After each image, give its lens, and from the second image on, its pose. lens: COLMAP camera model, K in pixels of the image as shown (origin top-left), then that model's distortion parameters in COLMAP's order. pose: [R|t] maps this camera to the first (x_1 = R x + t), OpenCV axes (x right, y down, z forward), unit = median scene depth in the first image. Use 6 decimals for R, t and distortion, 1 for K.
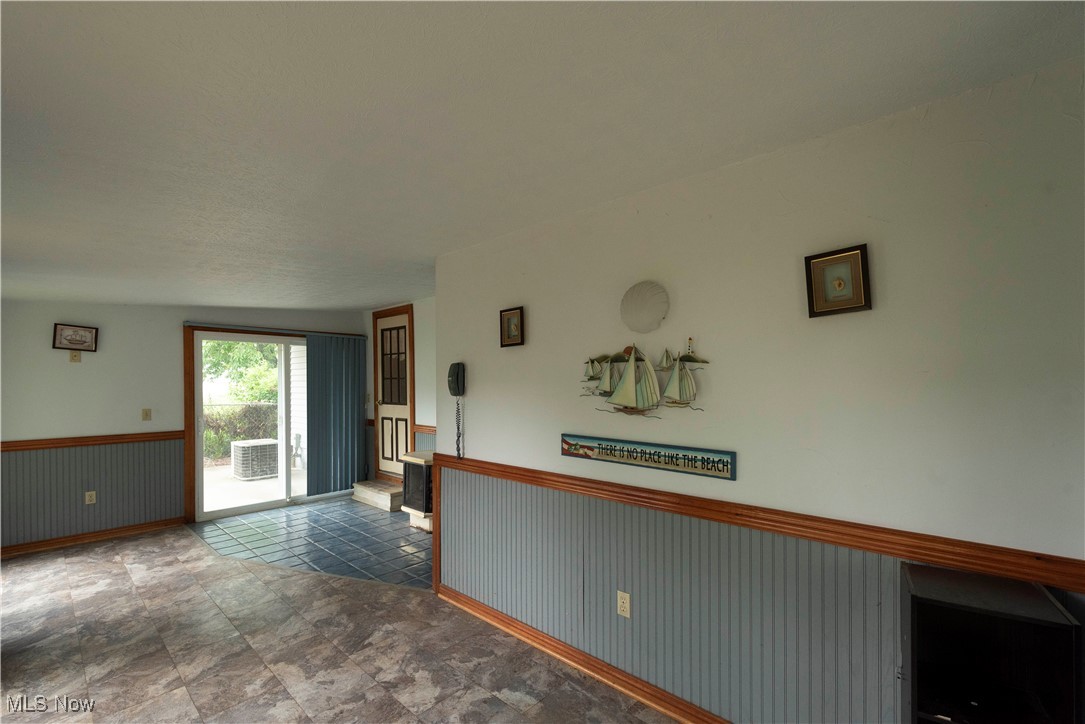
lens RADIAL K [[454.1, 0, 498.4], [0, 454.1, 384.1], [0, 0, 1]] dist [-0.000514, -0.000919]
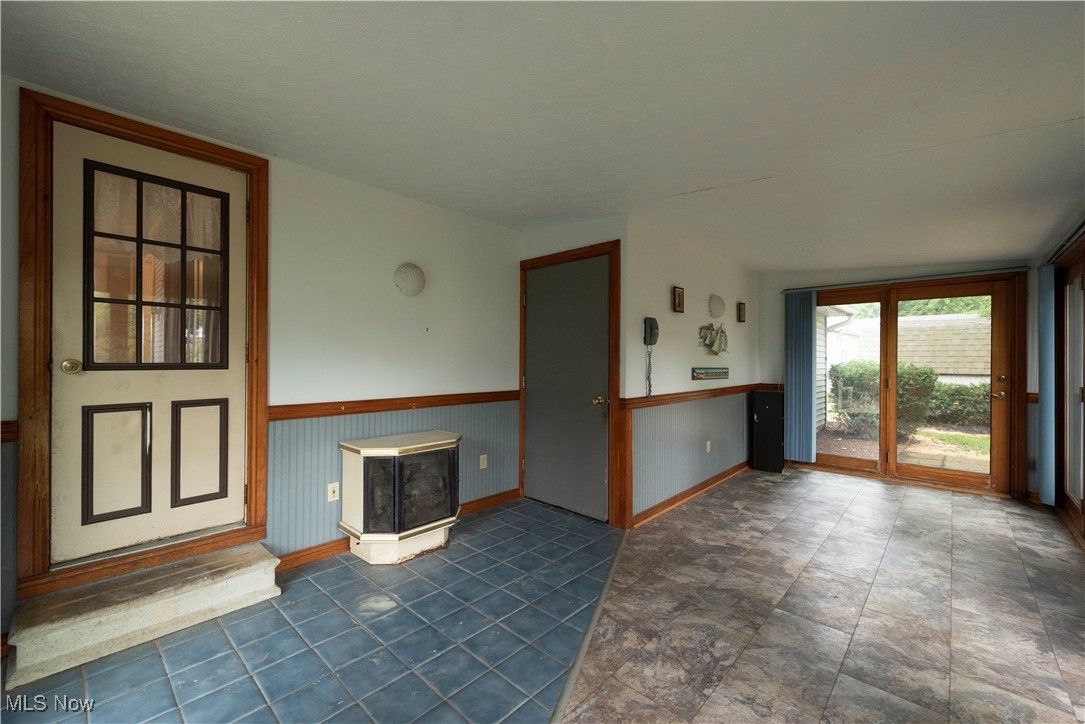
lens RADIAL K [[454.1, 0, 541.6], [0, 454.1, 357.8], [0, 0, 1]] dist [-0.000514, -0.000919]
pose [[-0.040303, 0.004289, 0.999178, -1.480929], [-0.007677, 0.999960, -0.004602, 0.077132], [-0.999158, -0.007856, -0.040269, 1.545433]]
